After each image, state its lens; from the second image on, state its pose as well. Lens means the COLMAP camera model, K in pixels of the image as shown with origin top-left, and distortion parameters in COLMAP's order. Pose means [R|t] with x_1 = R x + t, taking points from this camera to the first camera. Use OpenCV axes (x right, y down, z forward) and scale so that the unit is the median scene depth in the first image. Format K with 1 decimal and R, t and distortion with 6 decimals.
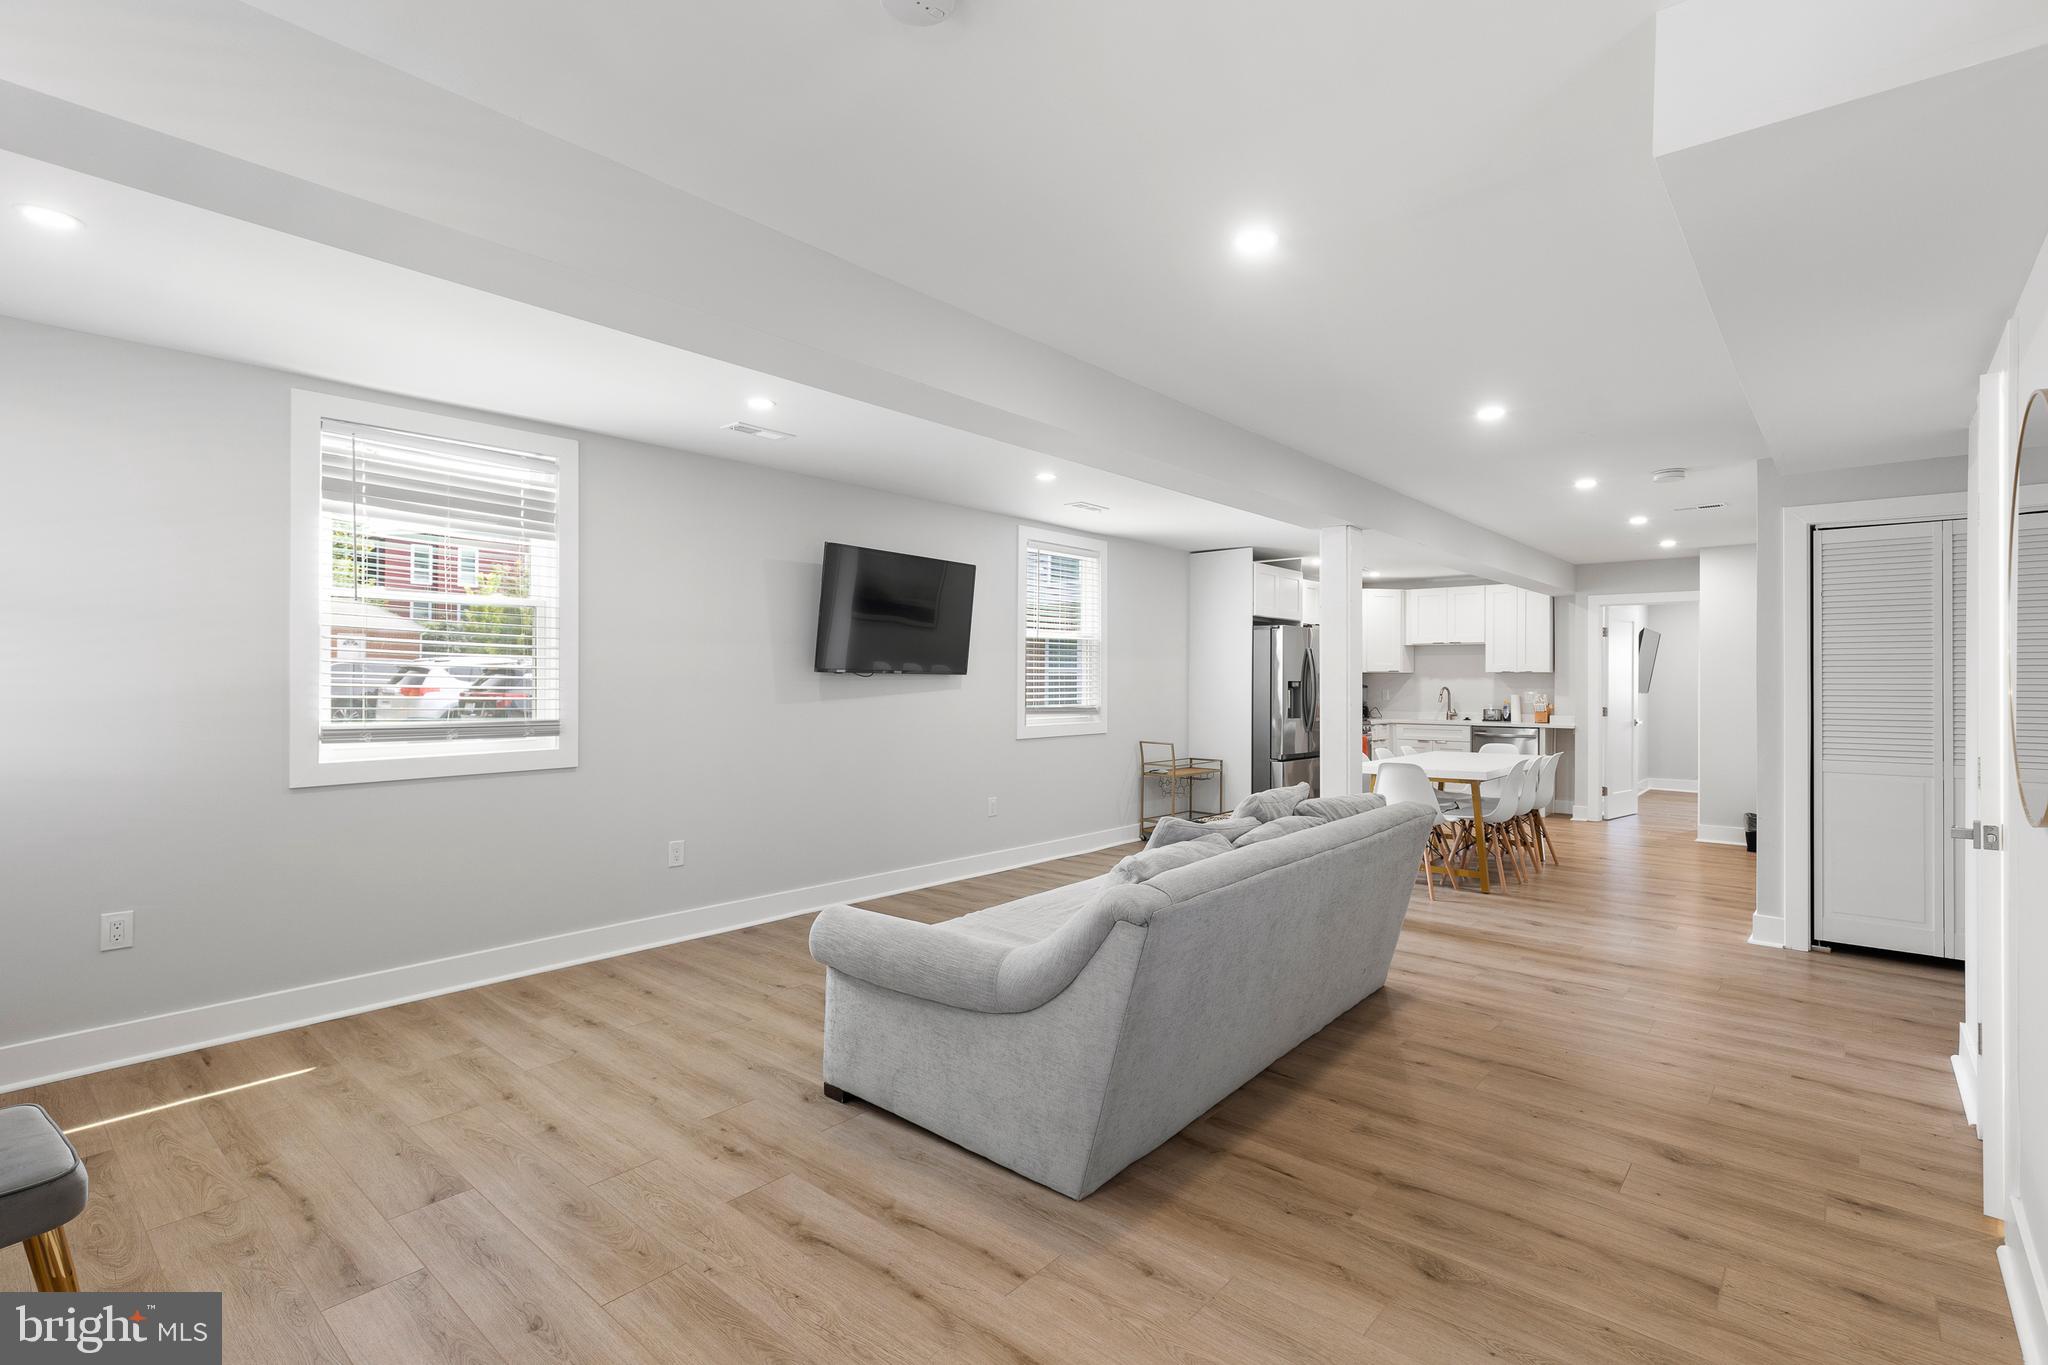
lens RADIAL K [[948.8, 0, 1024.0], [0, 948.8, 682.5], [0, 0, 1]] dist [0.001156, -0.000081]
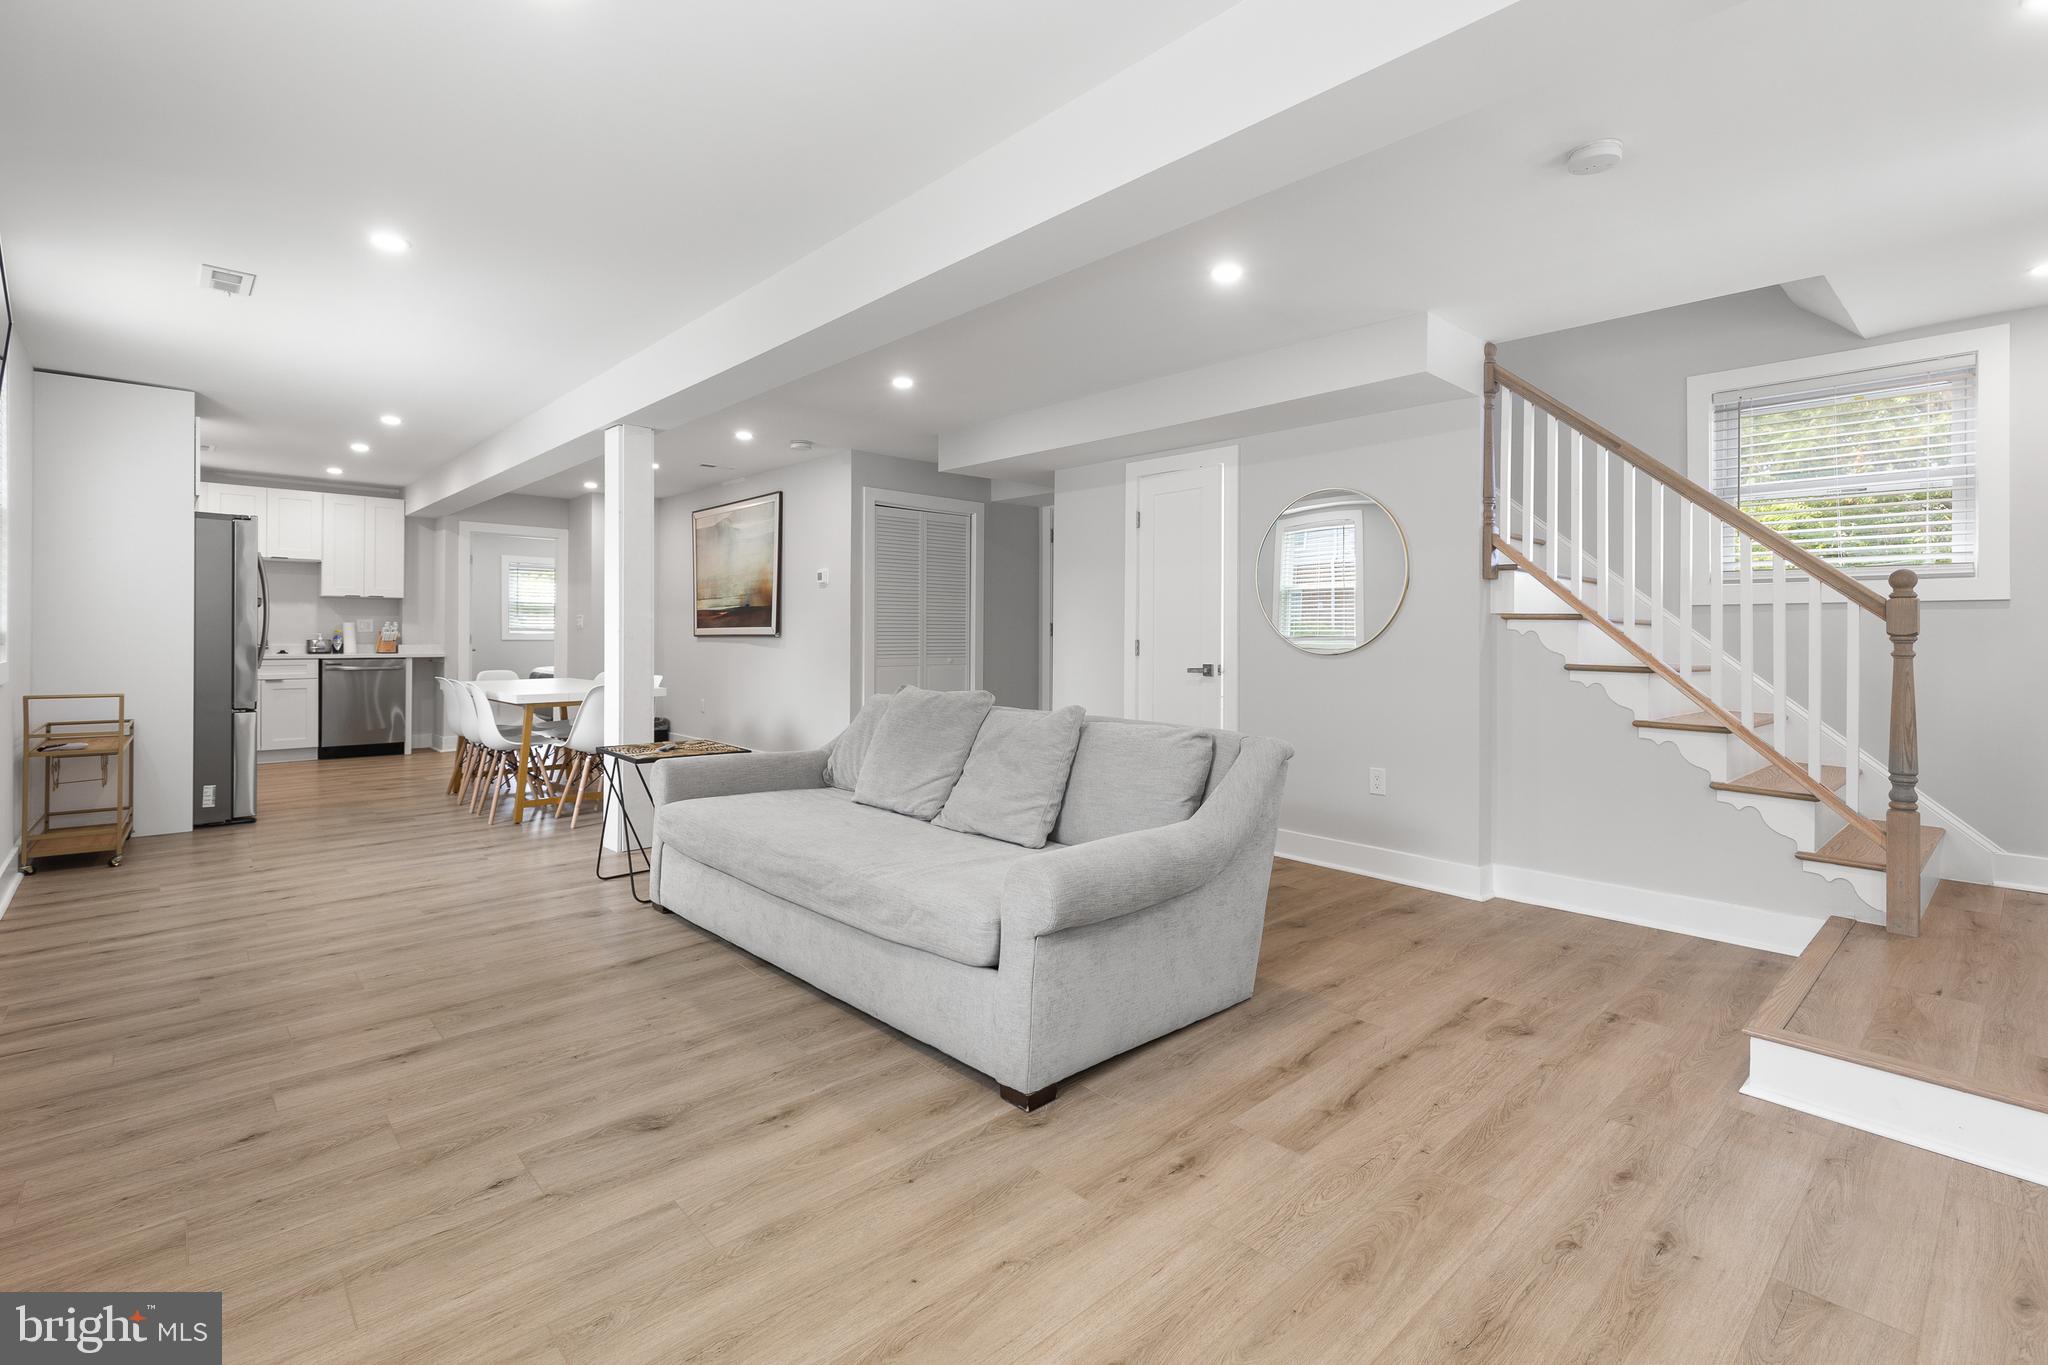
lens RADIAL K [[926.6, 0, 1057.9], [0, 926.6, 636.8], [0, 0, 1]] dist [0.004391, 0.000220]
pose [[0.098250, -0.010202, 0.995109, -0.764702], [-0.004440, 0.999933, 0.010689, 0.039427], [-0.995152, -0.005468, 0.098198, 0.738700]]
